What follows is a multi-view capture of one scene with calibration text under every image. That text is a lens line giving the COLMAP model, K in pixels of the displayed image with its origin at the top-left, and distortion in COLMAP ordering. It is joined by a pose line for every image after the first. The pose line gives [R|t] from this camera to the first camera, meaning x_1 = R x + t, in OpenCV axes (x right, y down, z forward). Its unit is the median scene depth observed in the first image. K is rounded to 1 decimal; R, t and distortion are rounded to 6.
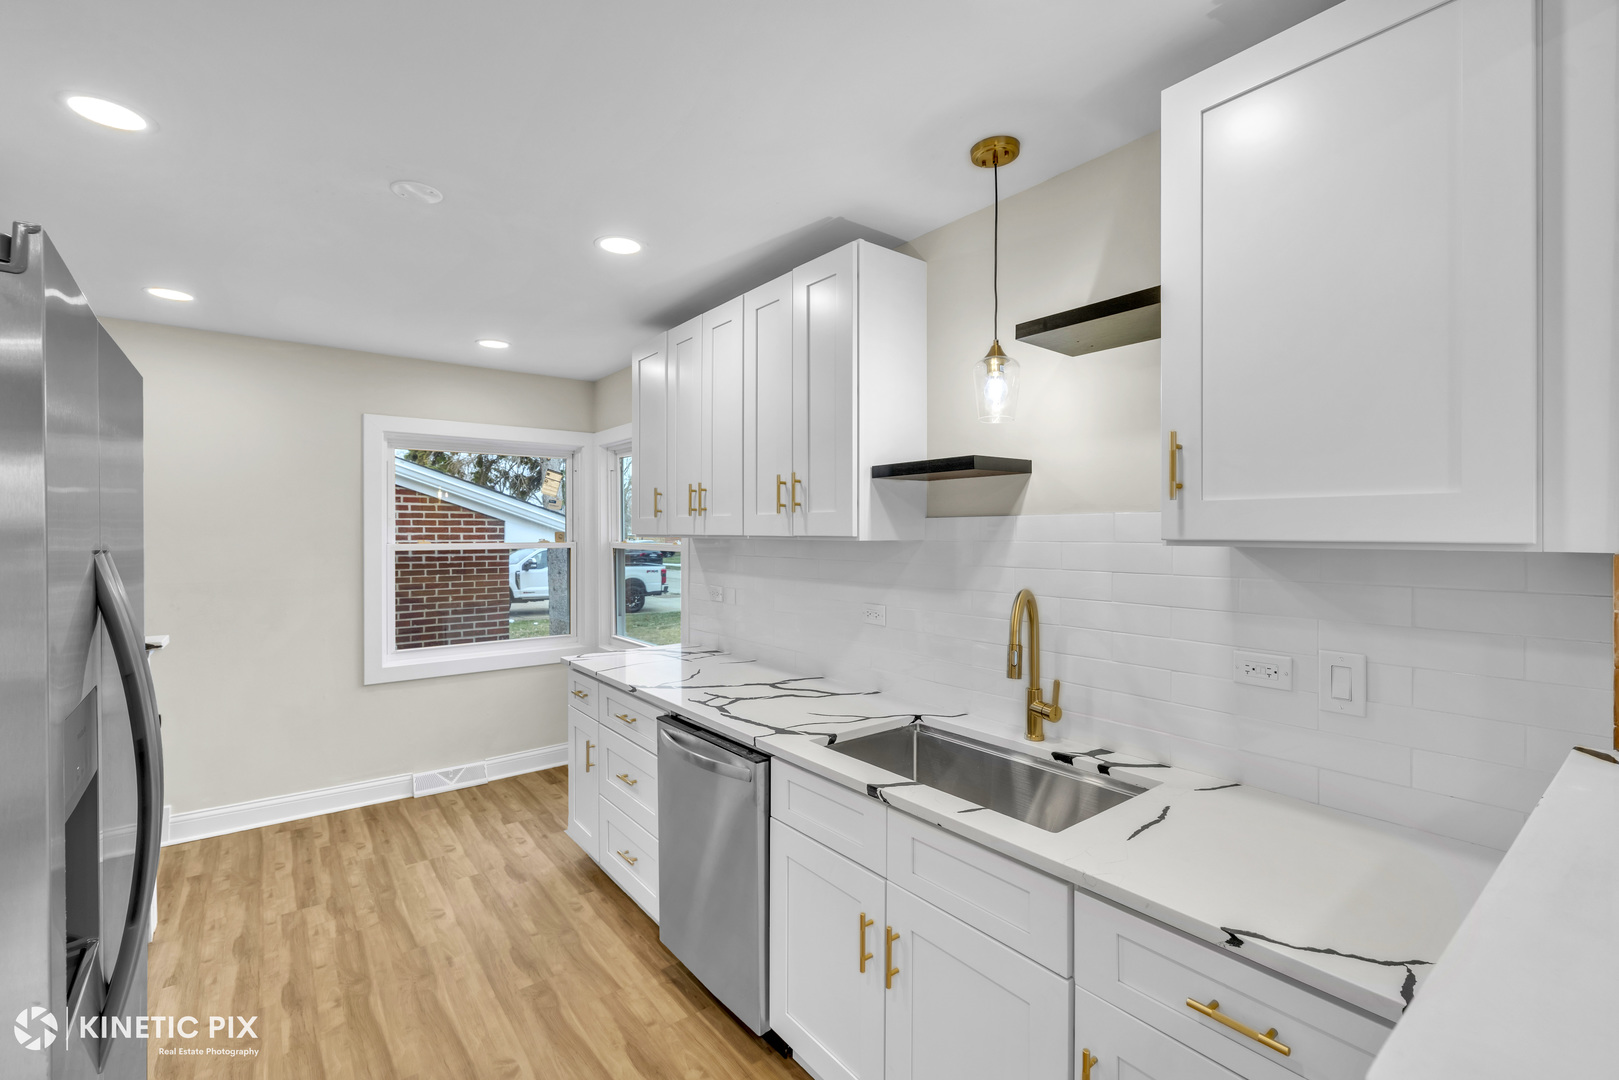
lens RADIAL K [[710.9, 0, 815.4], [0, 710.9, 530.6], [0, 0, 1]] dist [-0.003414, -0.000182]
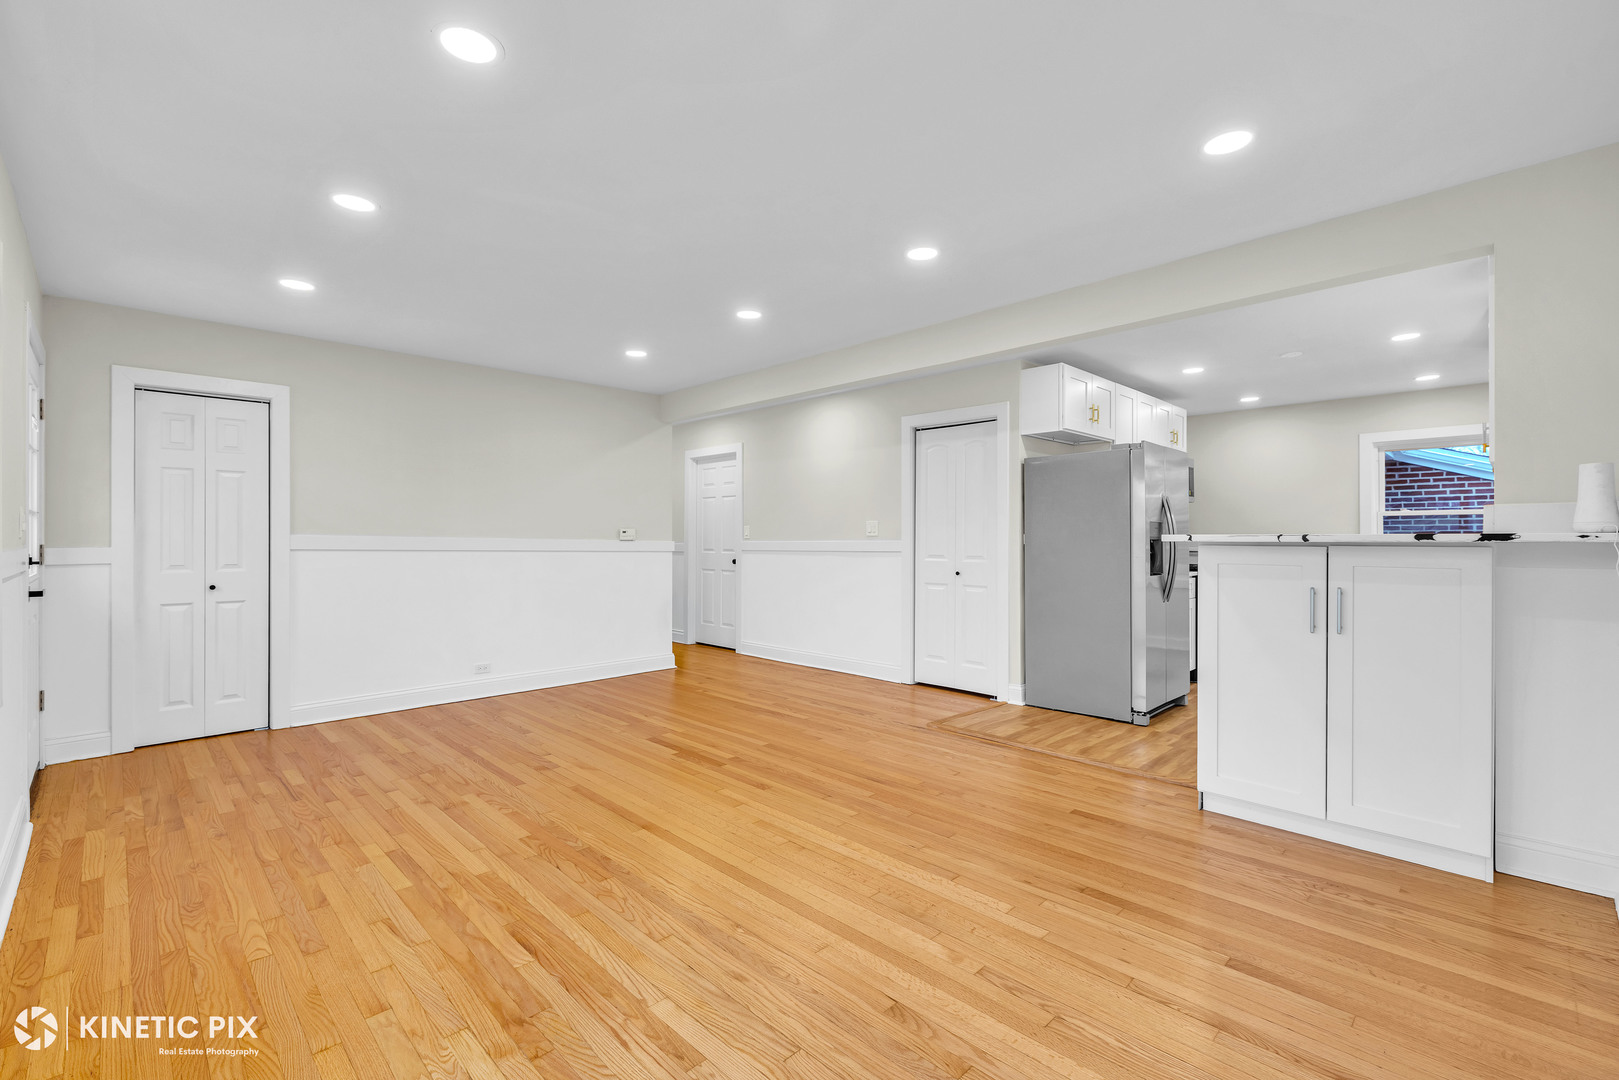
lens RADIAL K [[710.9, 0, 817.3], [0, 710.9, 539.6], [0, 0, 1]] dist [-0.003414, -0.000182]
pose [[0.113979, 0.004824, -0.993472, 1.704155], [-0.002157, 0.999987, 0.004608, 0.136186], [0.993481, 0.001618, 0.113987, -0.682239]]
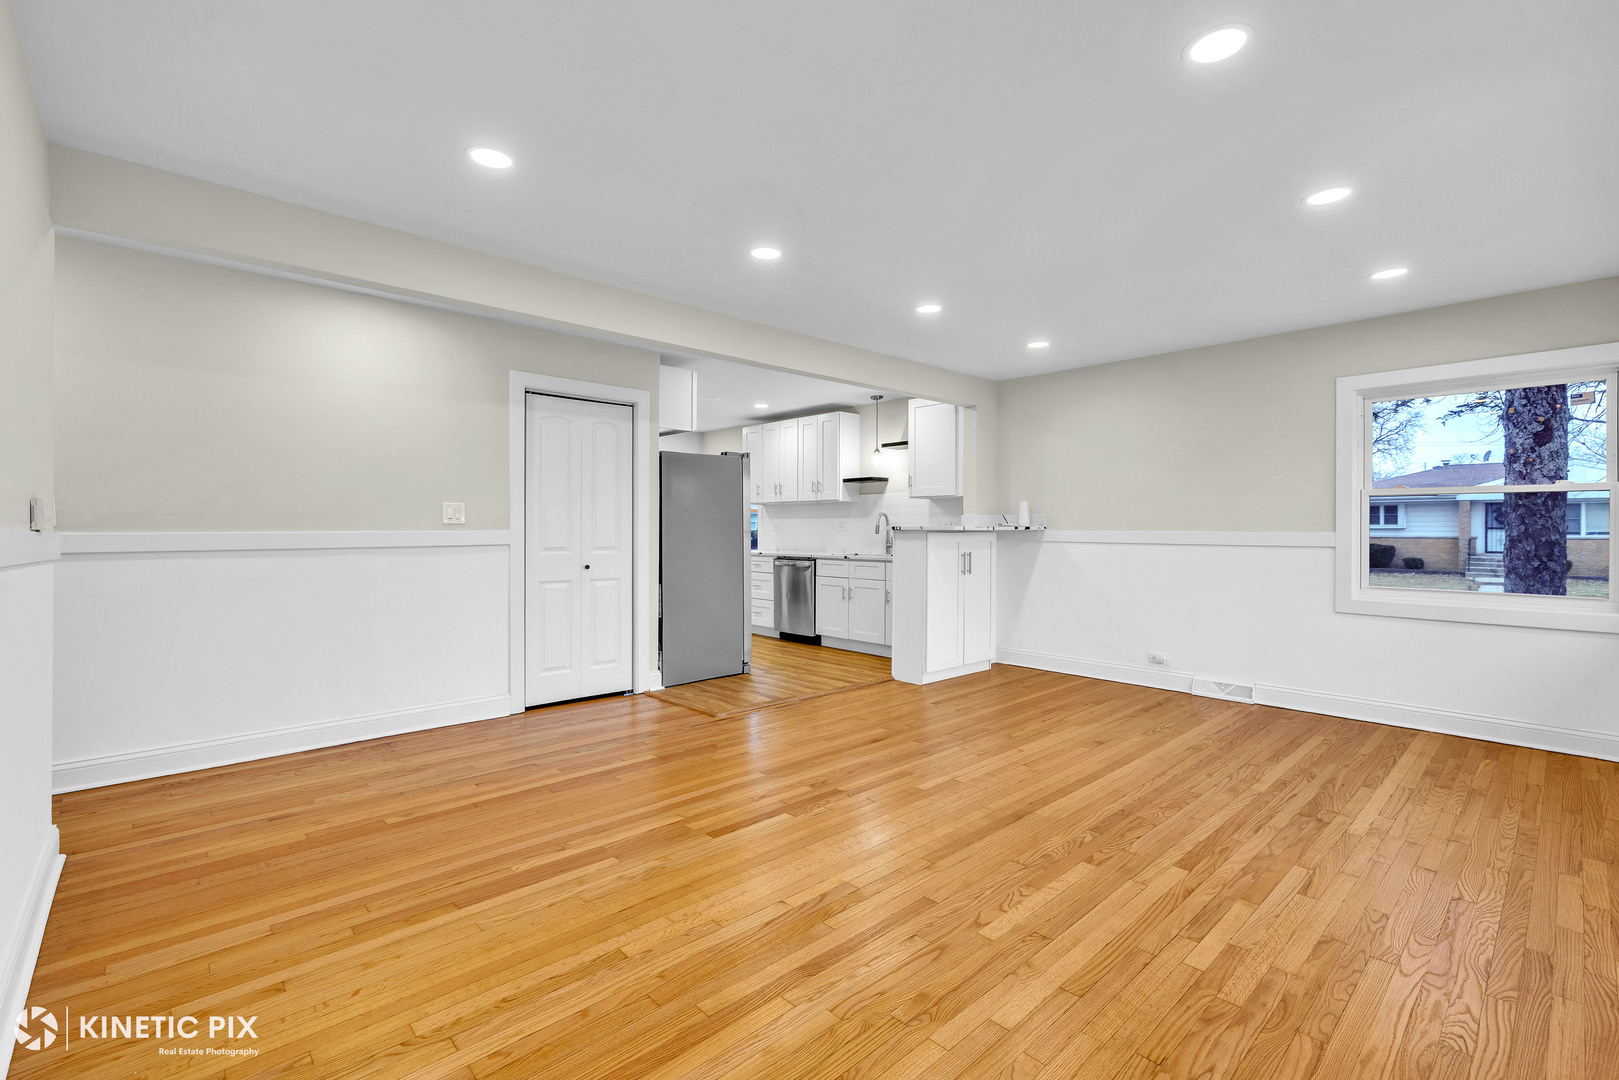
lens RADIAL K [[710.9, 0, 811.3], [0, 710.9, 533.4], [0, 0, 1]] dist [-0.003414, -0.000182]
pose [[0.997132, 0.003324, 0.075608, -0.316881], [-0.003800, 0.999974, 0.006156, 0.143969], [-0.075585, -0.006425, 0.997119, -2.282129]]
